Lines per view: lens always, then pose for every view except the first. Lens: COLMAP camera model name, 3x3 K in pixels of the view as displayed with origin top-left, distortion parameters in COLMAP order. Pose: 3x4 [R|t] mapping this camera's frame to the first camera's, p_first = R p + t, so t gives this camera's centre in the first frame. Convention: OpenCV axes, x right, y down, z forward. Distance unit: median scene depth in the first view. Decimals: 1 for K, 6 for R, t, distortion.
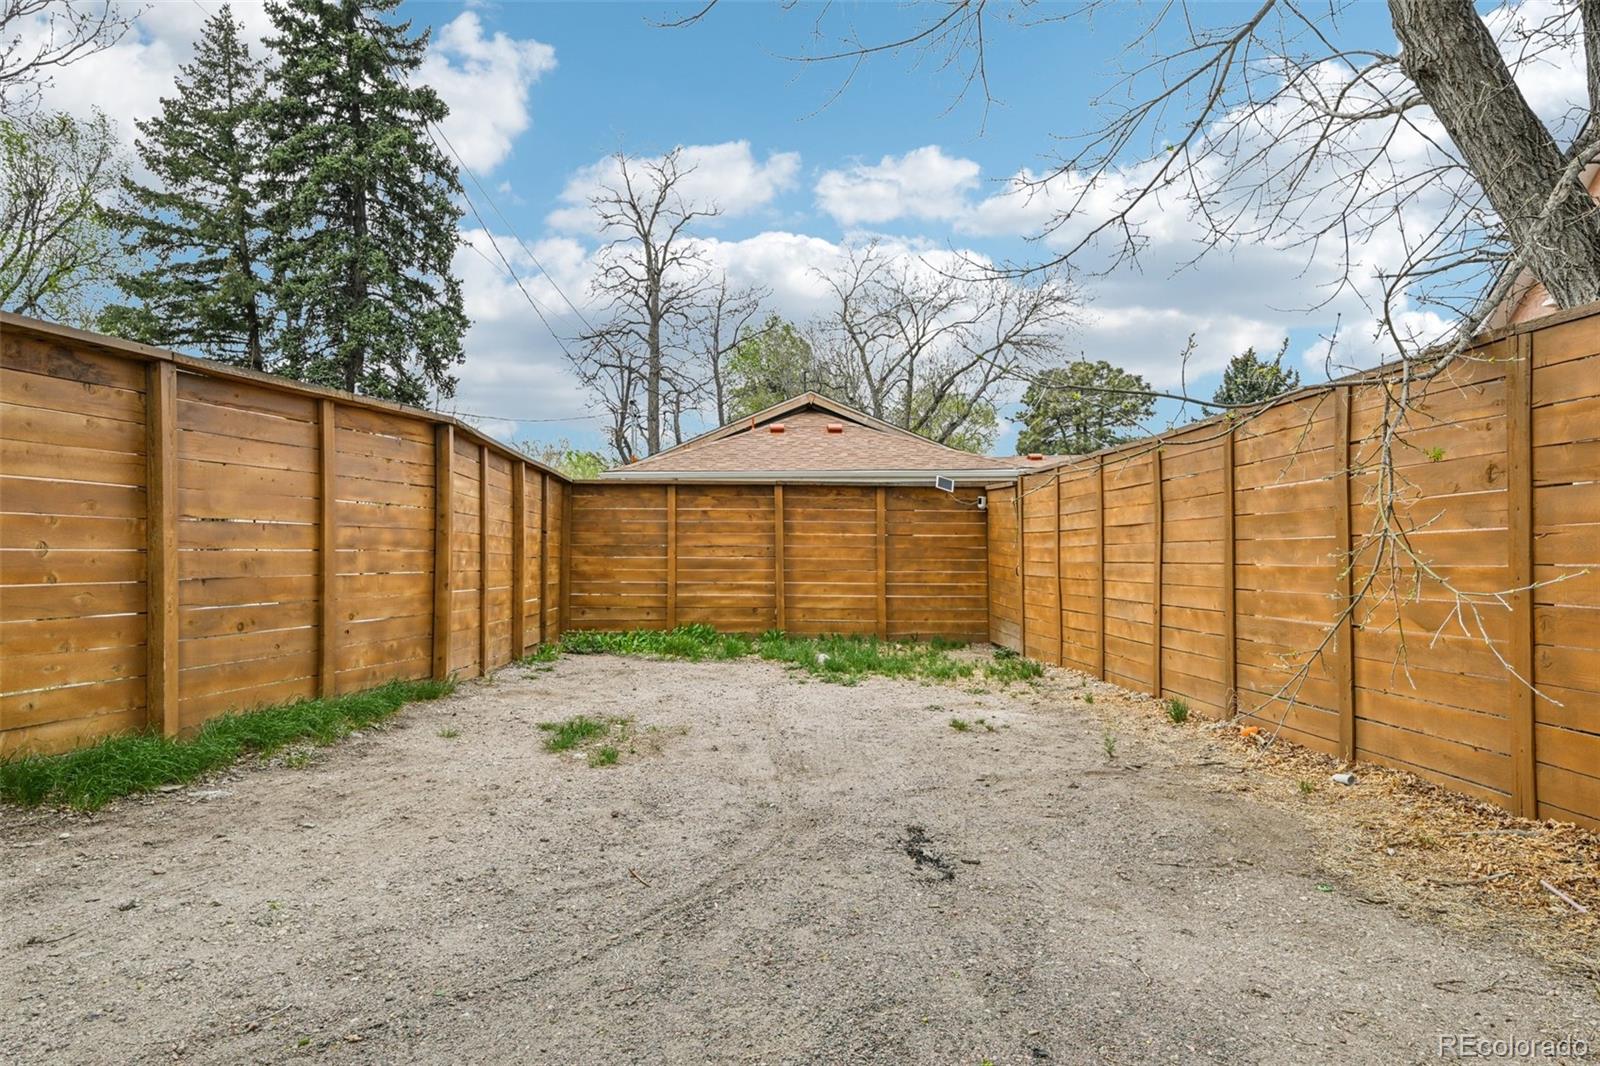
lens RADIAL K [[962.3, 0, 795.6], [0, 962.3, 528.8], [0, 0, 1]] dist [0.000049, -0.001806]
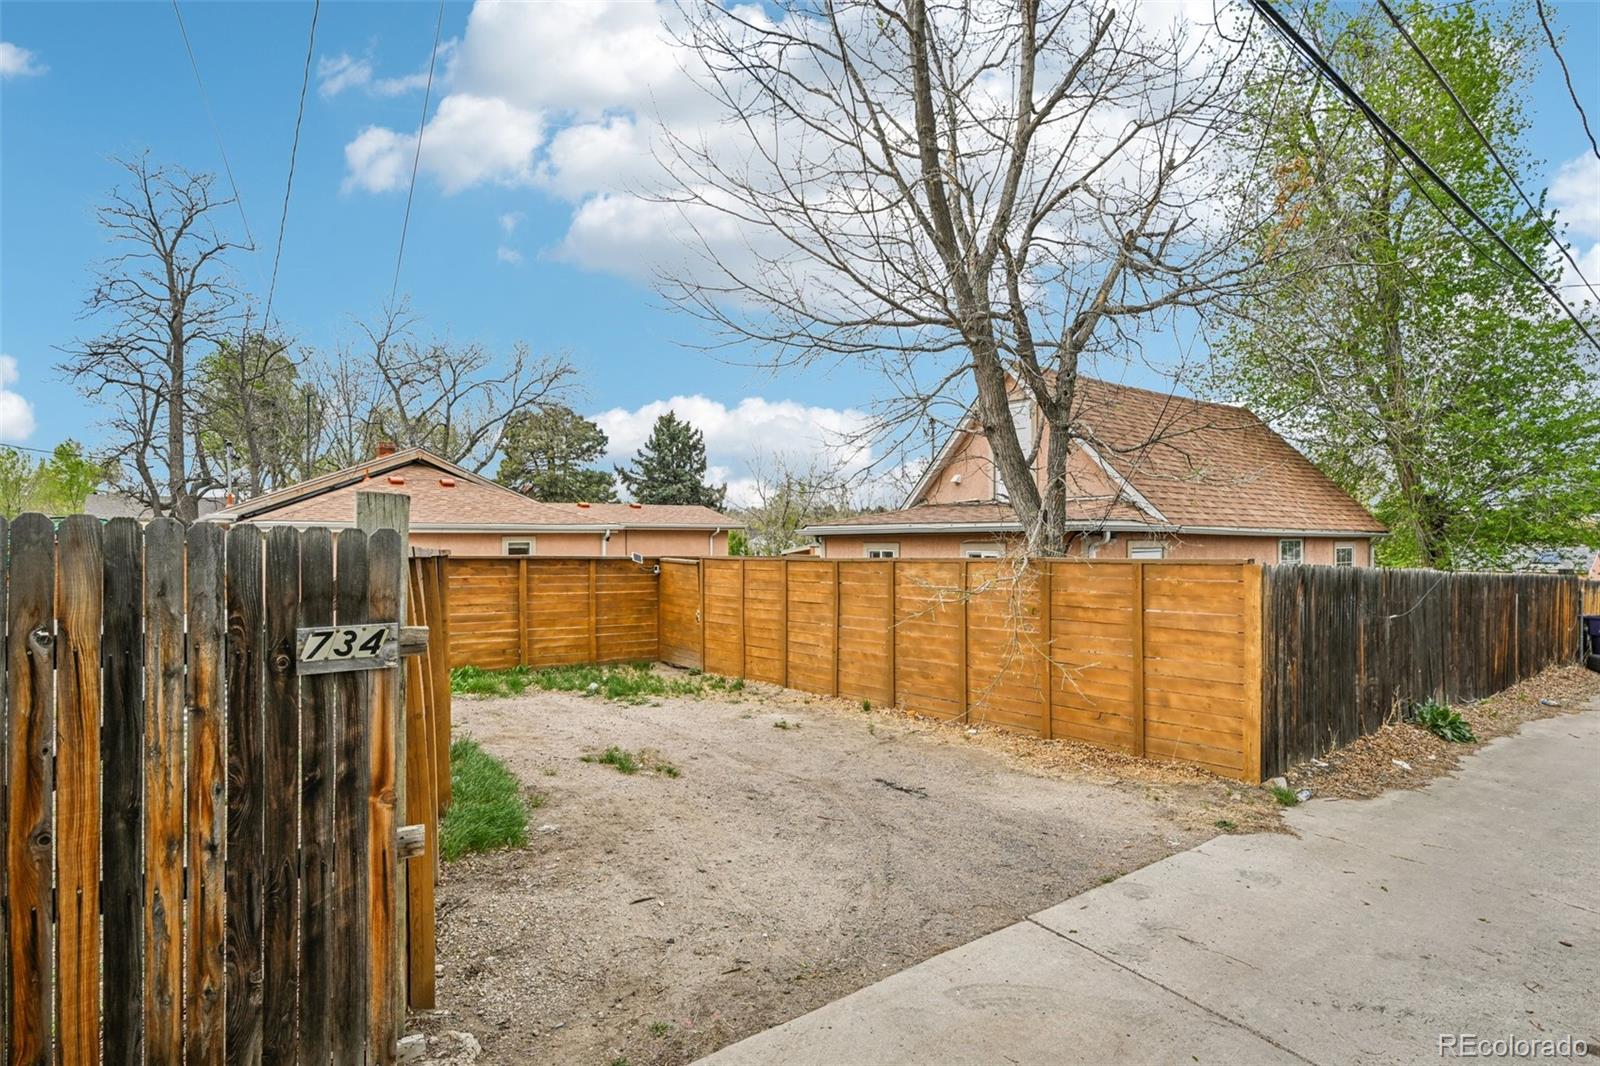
lens RADIAL K [[787.4, 0, 774.0], [0, 787.4, 550.8], [0, 0, 1]] dist [-0.001598, 0.000081]
pose [[0.824692, 0.001030, 0.565582, -0.354807], [-0.014173, 0.999722, 0.018844, -0.082677], [-0.565405, -0.023557, 0.824477, -0.122567]]
